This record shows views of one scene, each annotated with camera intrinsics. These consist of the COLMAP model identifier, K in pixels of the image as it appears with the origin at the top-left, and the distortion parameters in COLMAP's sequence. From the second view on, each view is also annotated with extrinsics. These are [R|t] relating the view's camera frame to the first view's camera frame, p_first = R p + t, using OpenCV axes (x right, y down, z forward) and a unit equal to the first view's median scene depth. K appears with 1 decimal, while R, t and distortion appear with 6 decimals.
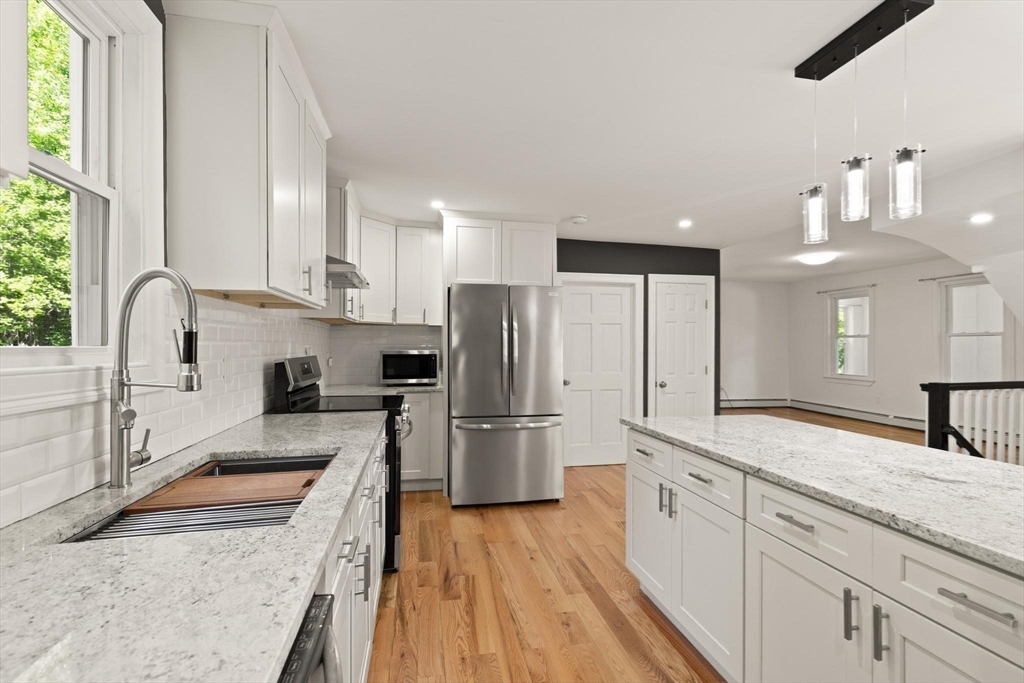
lens RADIAL K [[470.2, 0, 517.0], [0, 470.2, 347.1], [0, 0, 1]] dist [0.004546, 0.000074]
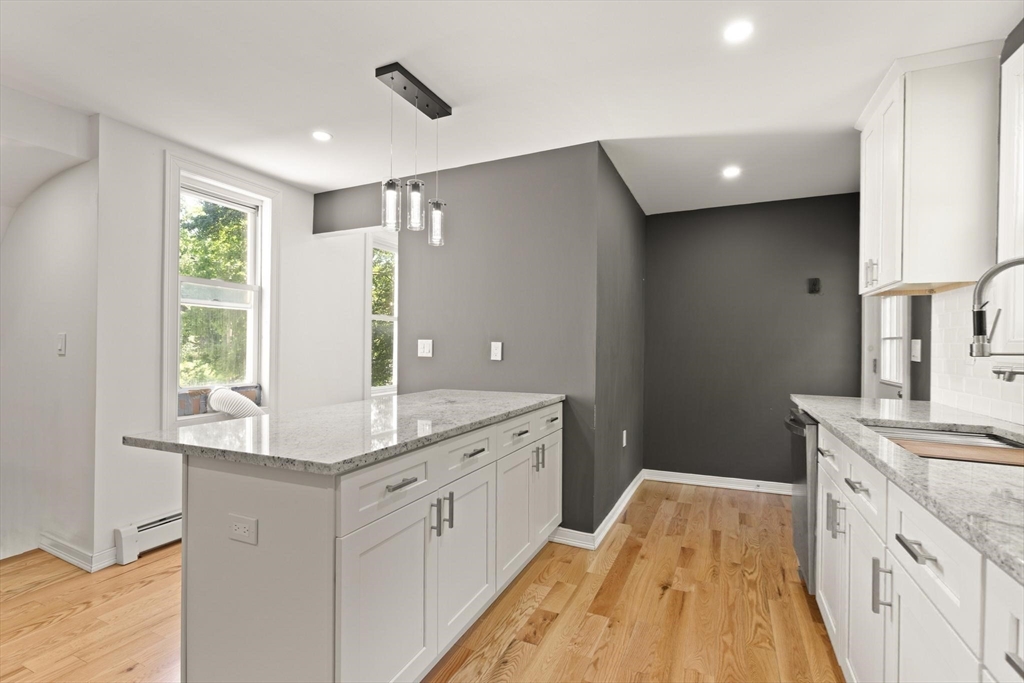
lens RADIAL K [[470.2, 0, 517.0], [0, 470.2, 347.1], [0, 0, 1]] dist [0.004546, 0.000074]
pose [[-0.807959, -0.012289, 0.589111, -0.234426], [-0.010754, 0.999924, 0.006109, 0.038886], [-0.589141, -0.001399, -0.808029, 1.512679]]
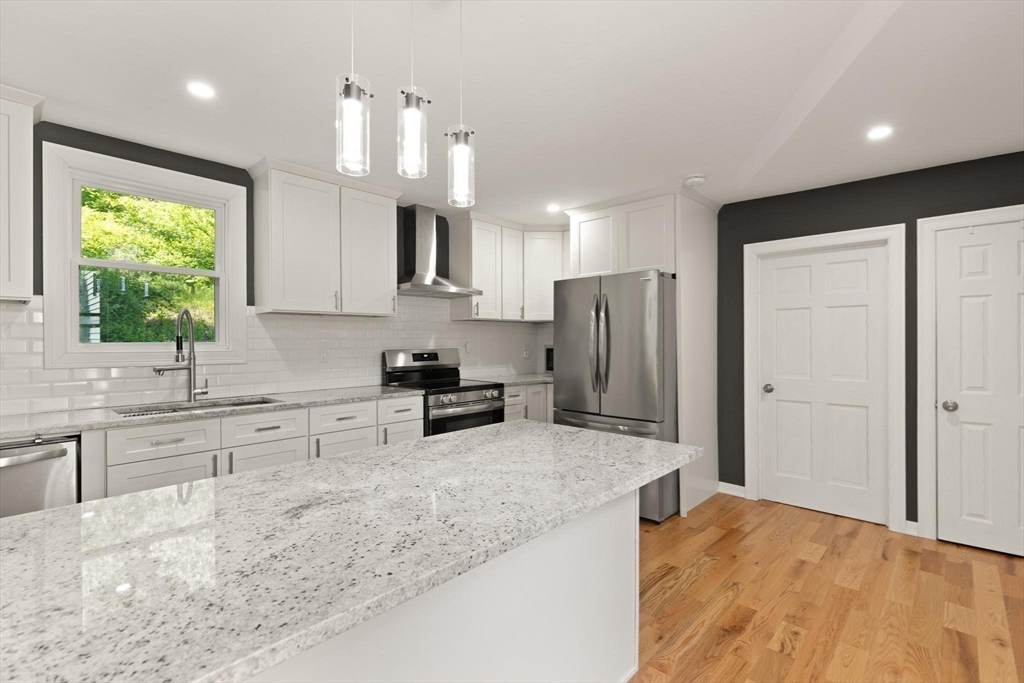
lens RADIAL K [[469.1, 0, 512.0], [0, 469.1, 341.5], [0, 0, 1]] dist [0.000762, -0.000053]
pose [[0.569985, -0.002050, -0.821653, 1.144921], [0.002487, 0.999997, -0.000769, 0.000161], [0.821652, -0.001605, 0.569988, 0.554020]]
